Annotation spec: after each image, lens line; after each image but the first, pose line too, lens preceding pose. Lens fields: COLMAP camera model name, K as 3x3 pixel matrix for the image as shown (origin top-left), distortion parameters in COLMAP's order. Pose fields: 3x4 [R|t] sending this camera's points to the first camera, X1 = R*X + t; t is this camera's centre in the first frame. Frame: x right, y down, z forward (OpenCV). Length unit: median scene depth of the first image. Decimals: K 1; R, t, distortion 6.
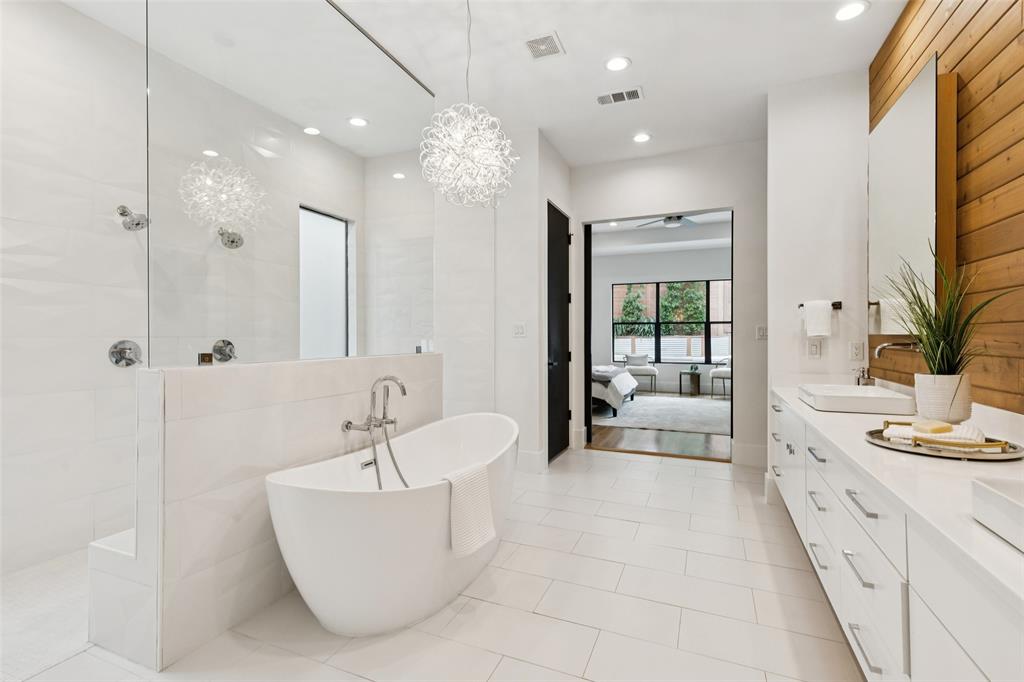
lens RADIAL K [[463.9, 0, 517.6], [0, 463.9, 340.8], [0, 0, 1]] dist [0.009545, -0.001312]
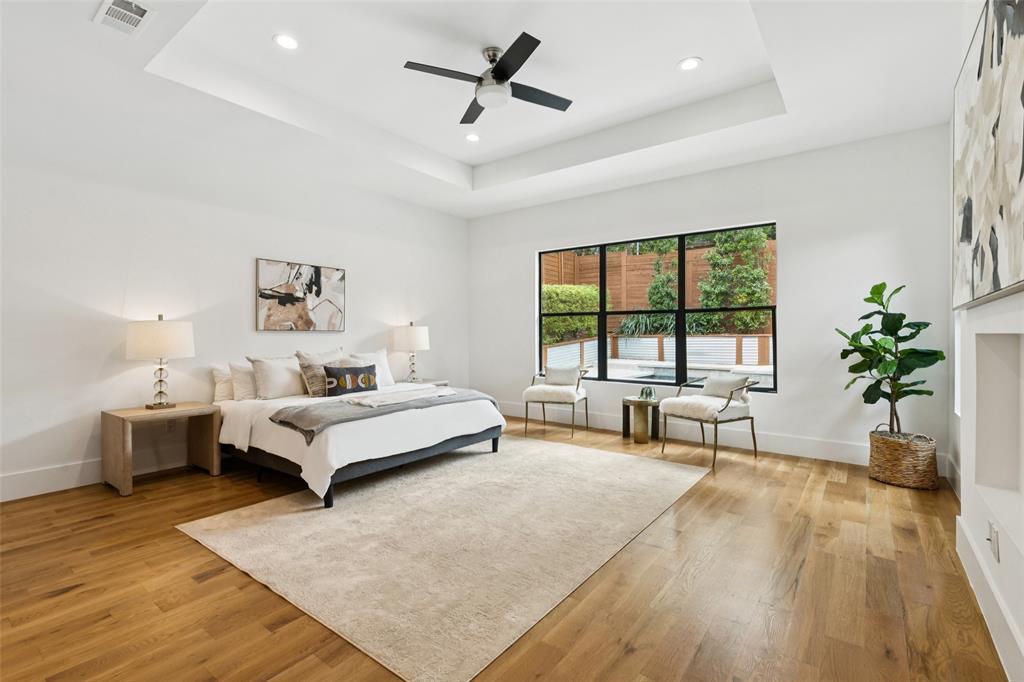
lens RADIAL K [[463.9, 0, 518.3], [0, 463.9, 334.3], [0, 0, 1]] dist [0.009545, -0.001312]
pose [[0.967958, 0.003409, -0.251088, 0.345784], [-0.005611, 0.999952, -0.008053, -0.005933], [0.251049, 0.009204, 0.967931, 0.398931]]
